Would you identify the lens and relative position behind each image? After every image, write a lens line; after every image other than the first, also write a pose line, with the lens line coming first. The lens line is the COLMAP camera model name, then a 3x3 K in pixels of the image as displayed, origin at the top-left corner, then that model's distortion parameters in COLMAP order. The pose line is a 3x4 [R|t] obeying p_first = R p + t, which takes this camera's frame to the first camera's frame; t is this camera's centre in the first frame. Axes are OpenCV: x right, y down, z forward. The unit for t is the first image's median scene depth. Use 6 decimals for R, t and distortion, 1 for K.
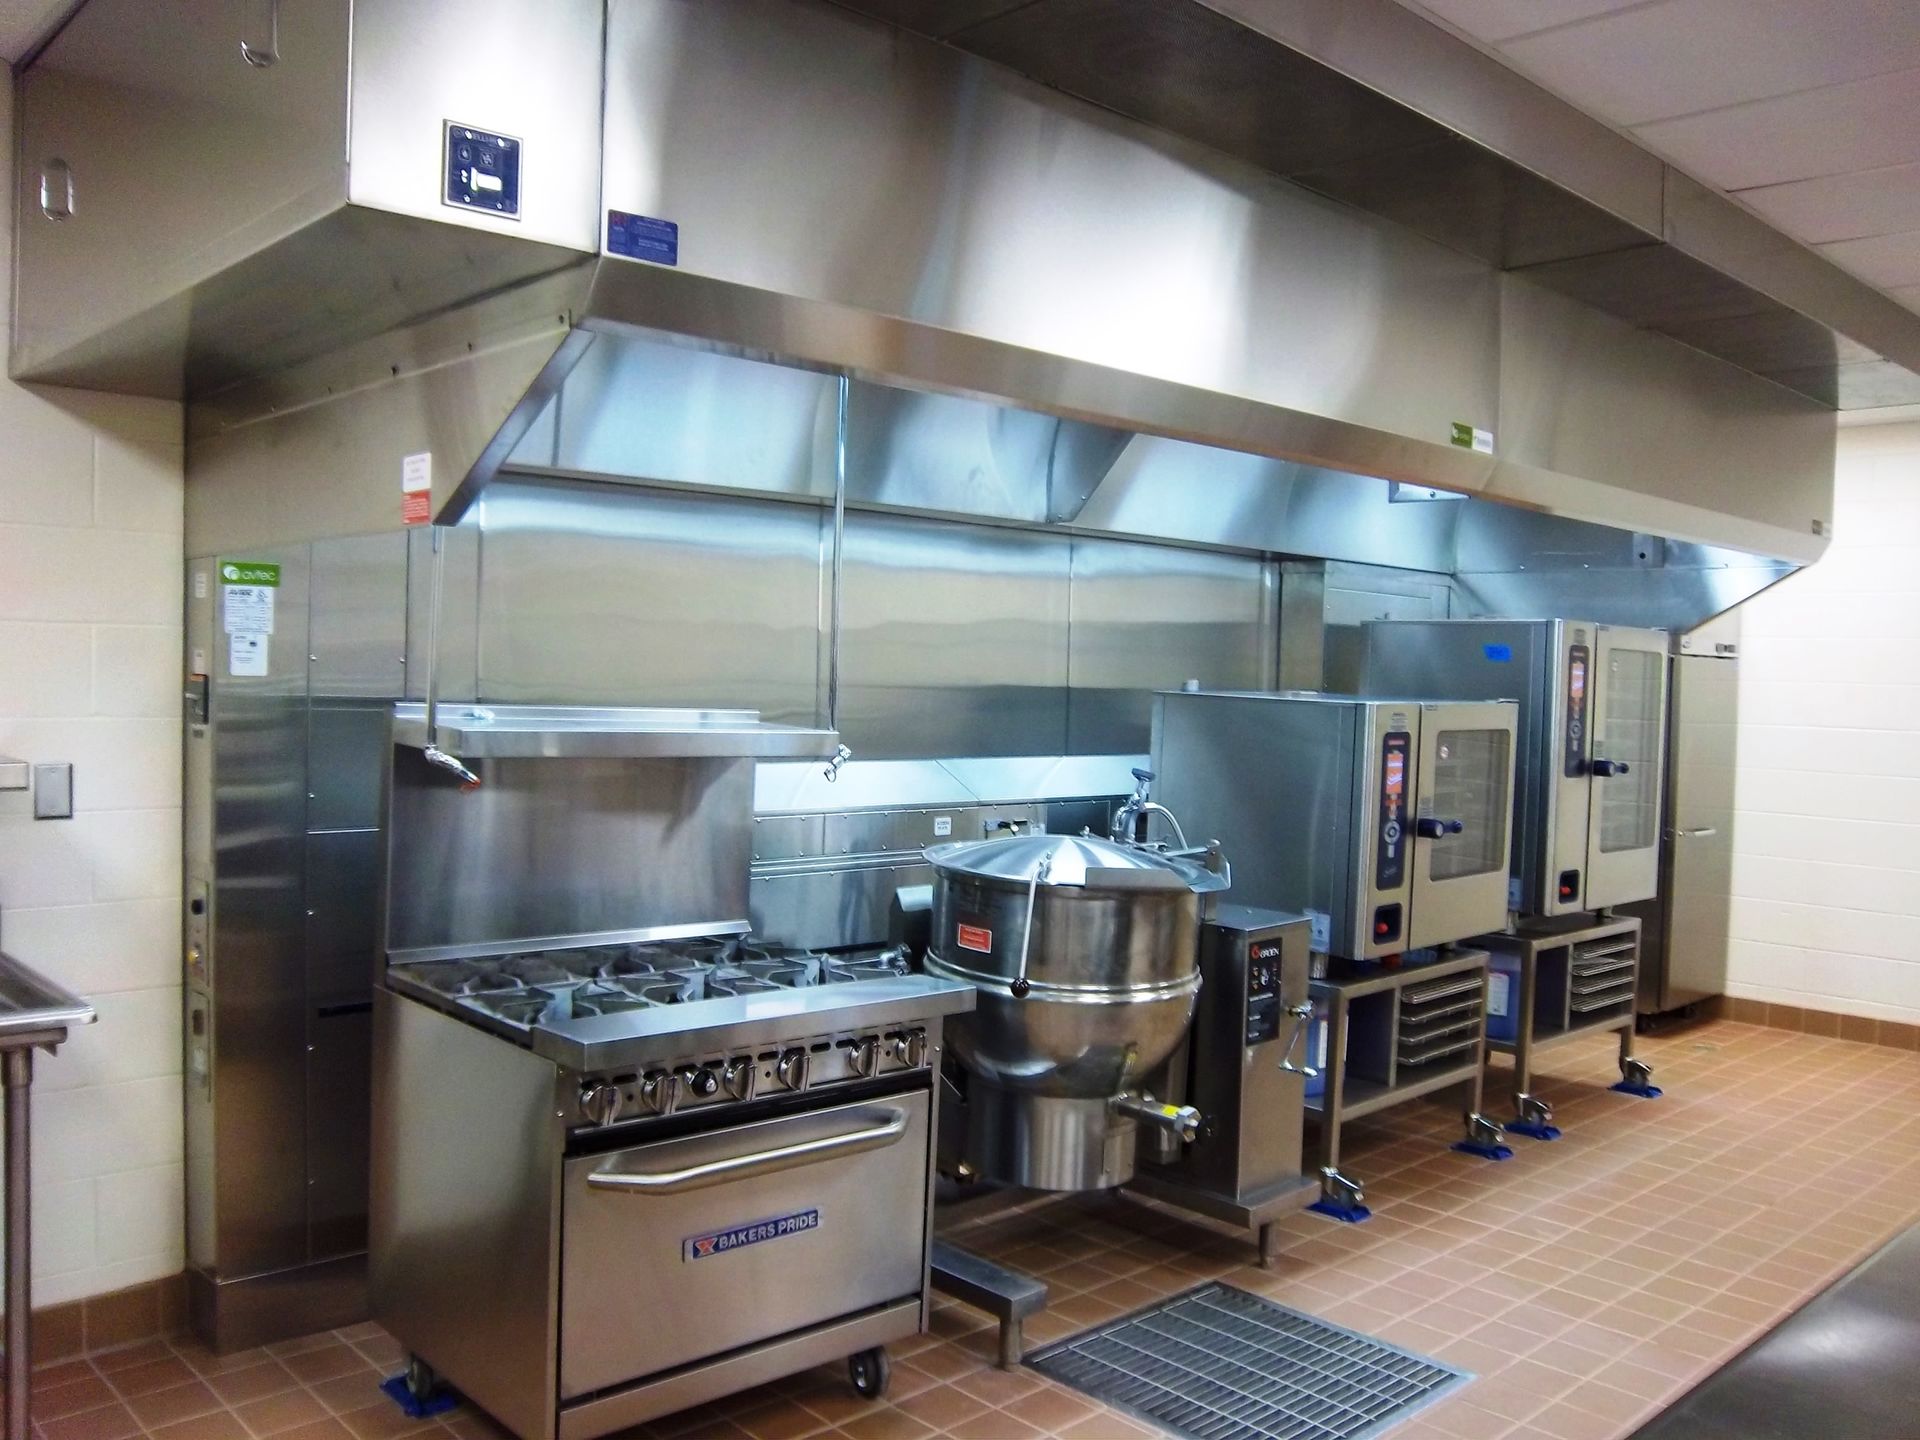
lens RADIAL K [[1587.2, 0, 967.6], [0, 1587.2, 737.5], [0, 0, 1]] dist [-0.090157, 0.024034]
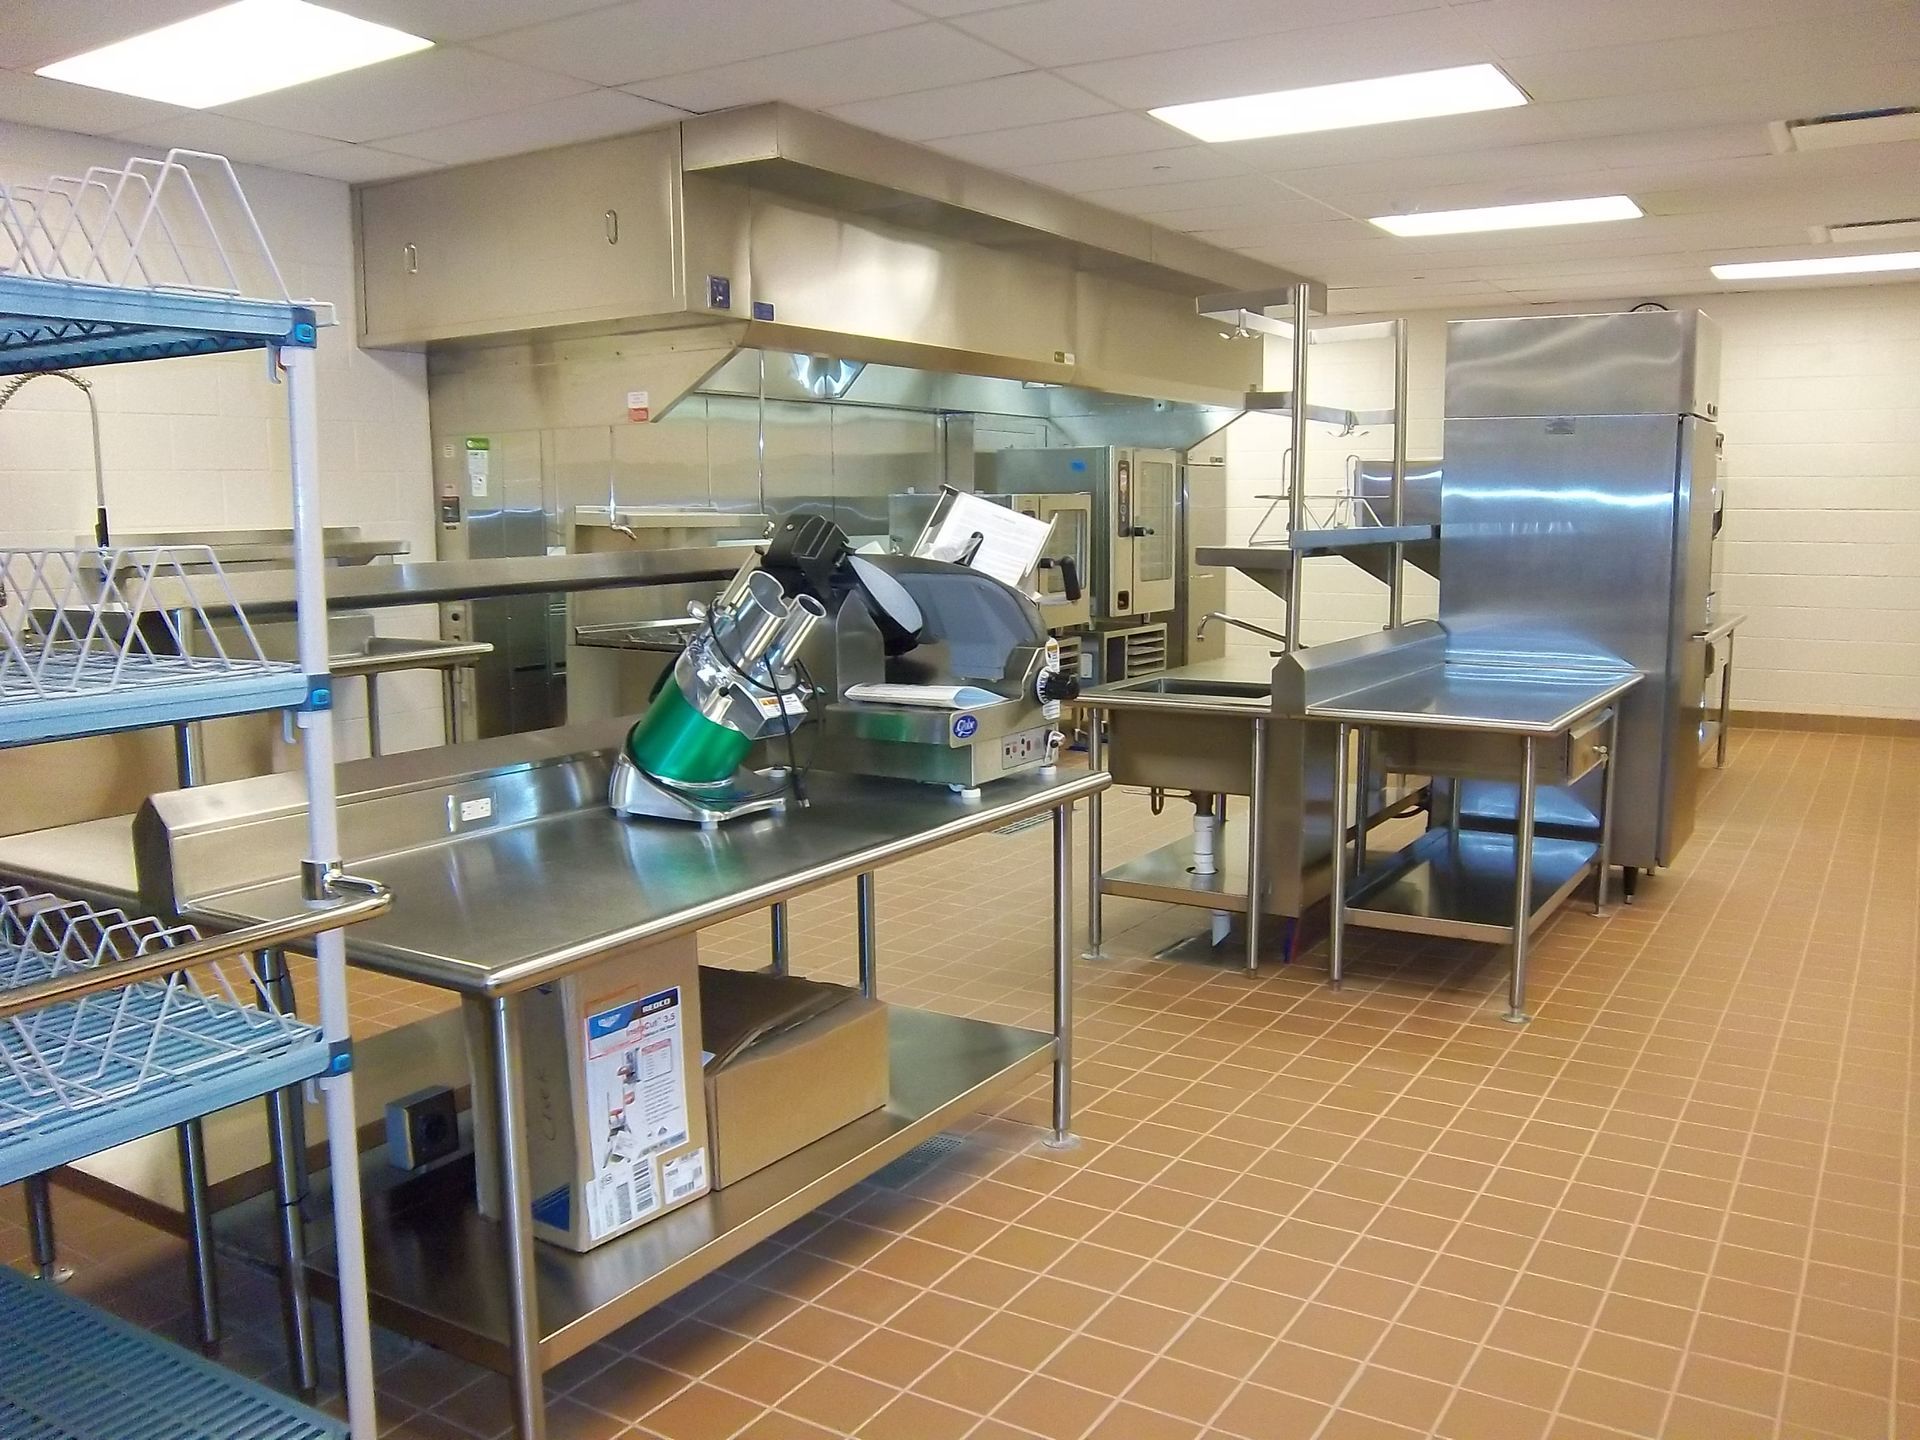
lens RADIAL K [[1587.2, 0, 962.1], [0, 1587.2, 712.1], [0, 0, 1]] dist [-0.090157, 0.024034]
pose [[0.966433, -0.067725, 0.247833, -0.252773], [0.044926, 0.994316, 0.096523, 0.043917], [-0.252961, -0.082149, 0.963982, -0.715644]]
